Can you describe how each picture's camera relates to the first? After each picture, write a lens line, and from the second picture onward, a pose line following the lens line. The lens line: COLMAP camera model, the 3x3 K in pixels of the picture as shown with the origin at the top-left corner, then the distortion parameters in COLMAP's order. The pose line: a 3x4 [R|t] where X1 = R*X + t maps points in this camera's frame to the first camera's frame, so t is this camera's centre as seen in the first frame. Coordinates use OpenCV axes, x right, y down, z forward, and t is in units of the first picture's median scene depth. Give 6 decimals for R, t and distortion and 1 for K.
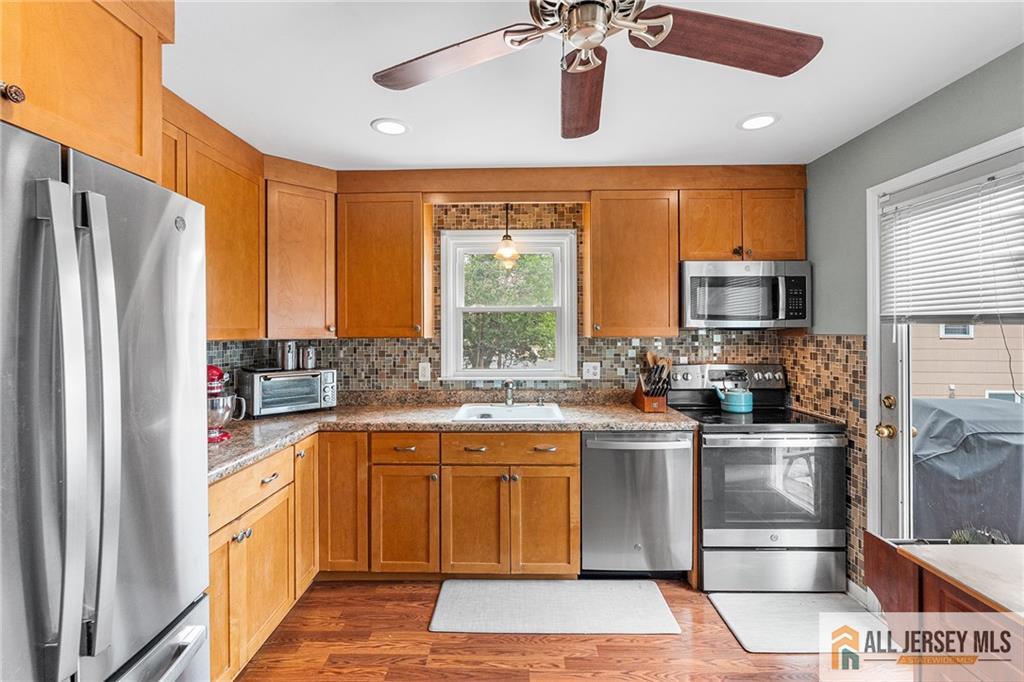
lens RADIAL K [[461.4, 0, 513.5], [0, 461.4, 322.4], [0, 0, 1]] dist [-0.002647, 0.000830]
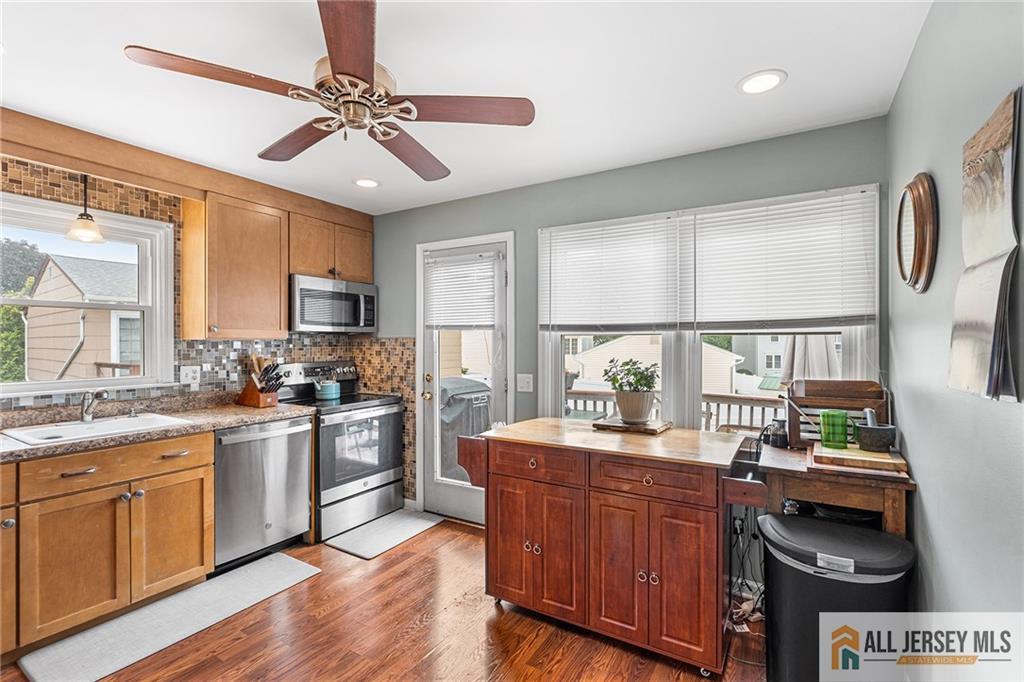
lens RADIAL K [[461.4, 0, 513.5], [0, 461.4, 322.4], [0, 0, 1]] dist [-0.002647, 0.000830]
pose [[0.505151, 0.037018, 0.862237, -0.361079], [-0.012573, 0.999289, -0.035536, 0.024433], [-0.862939, 0.007110, 0.505258, -0.070515]]
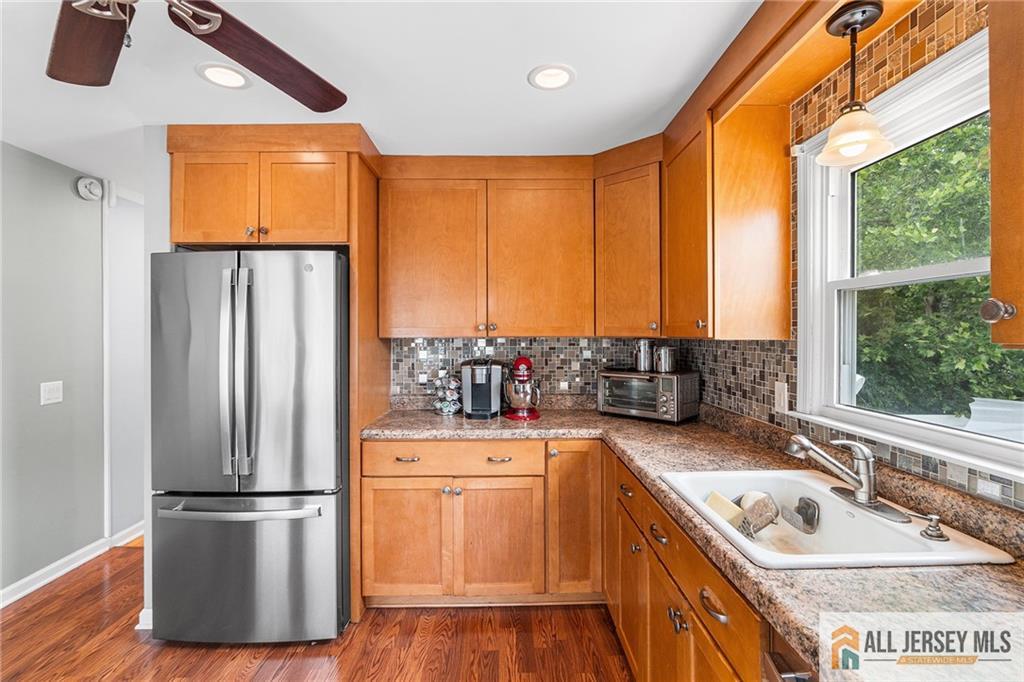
lens RADIAL K [[462.5, 0, 512.3], [0, 462.5, 329.1], [0, 0, 1]] dist [0.000032, 0.000211]
pose [[0.034931, -0.003776, -0.999383, 0.433071], [0.019751, 0.999800, -0.003087, 0.016333], [0.999195, -0.019631, 0.034998, 0.712483]]
